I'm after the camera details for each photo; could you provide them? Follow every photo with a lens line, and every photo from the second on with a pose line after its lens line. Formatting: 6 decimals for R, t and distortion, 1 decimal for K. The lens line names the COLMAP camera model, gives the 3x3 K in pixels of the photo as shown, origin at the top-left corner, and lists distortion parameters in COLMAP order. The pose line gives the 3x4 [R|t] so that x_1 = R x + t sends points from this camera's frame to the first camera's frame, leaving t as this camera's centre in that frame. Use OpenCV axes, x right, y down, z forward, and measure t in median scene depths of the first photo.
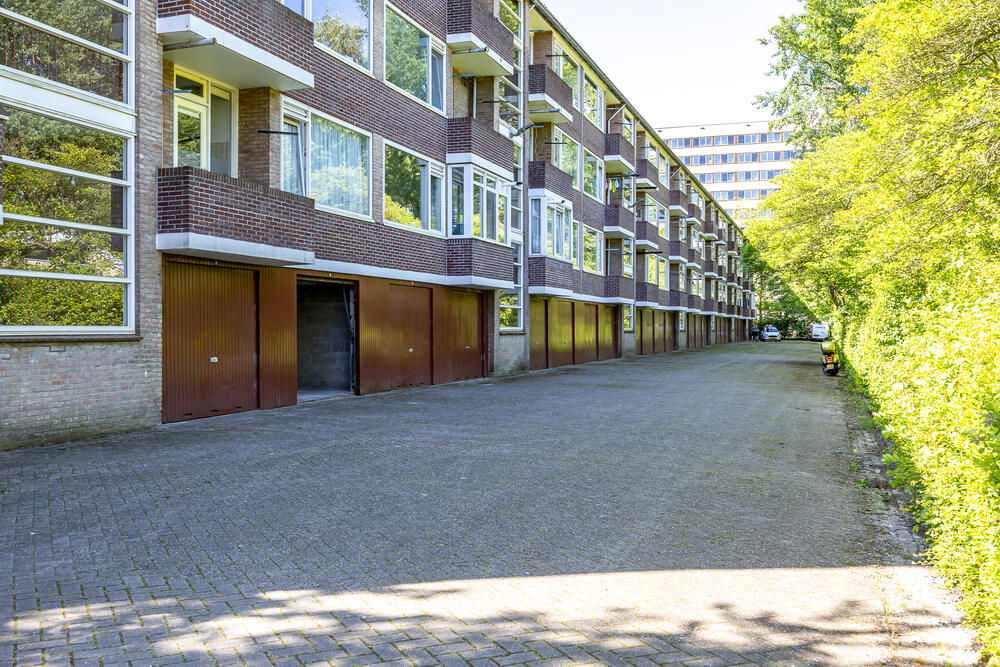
lens RADIAL K [[972.2, 0, 497.4], [0, 972.2, 329.5], [0, 0, 1]] dist [0.001213, 0.000000]
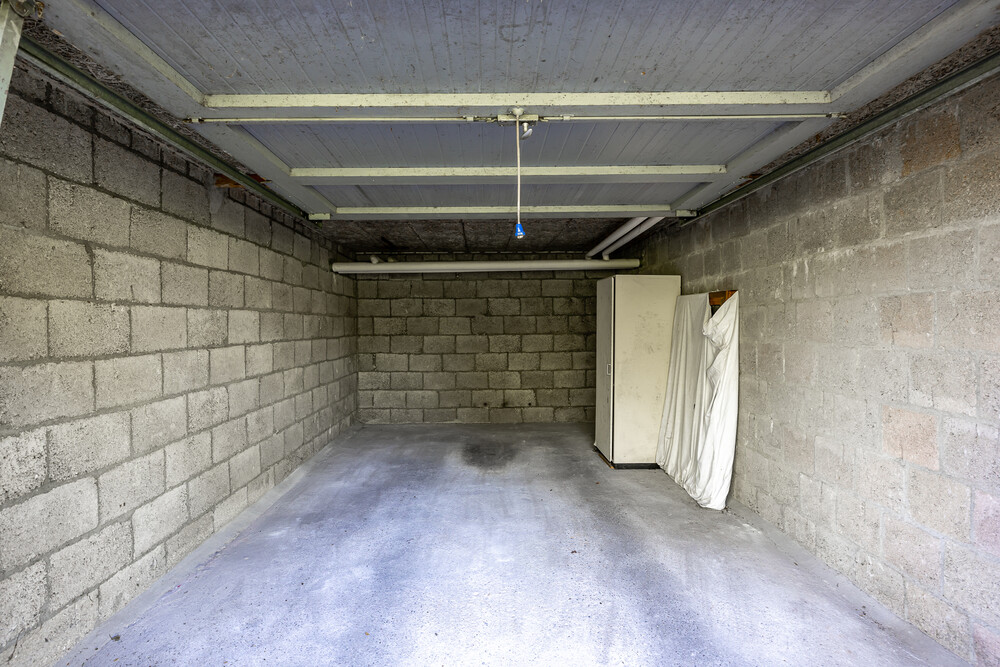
lens RADIAL K [[472.4, 0, 497.6], [0, 472.4, 325.7], [0, 0, 1]] dist [0.001272, -0.000246]
pose [[0.352754, -0.003530, -0.935709, -0.141312], [0.012631, 0.999920, 0.000989, -0.009072], [0.935631, -0.012168, 0.352770, 1.000062]]
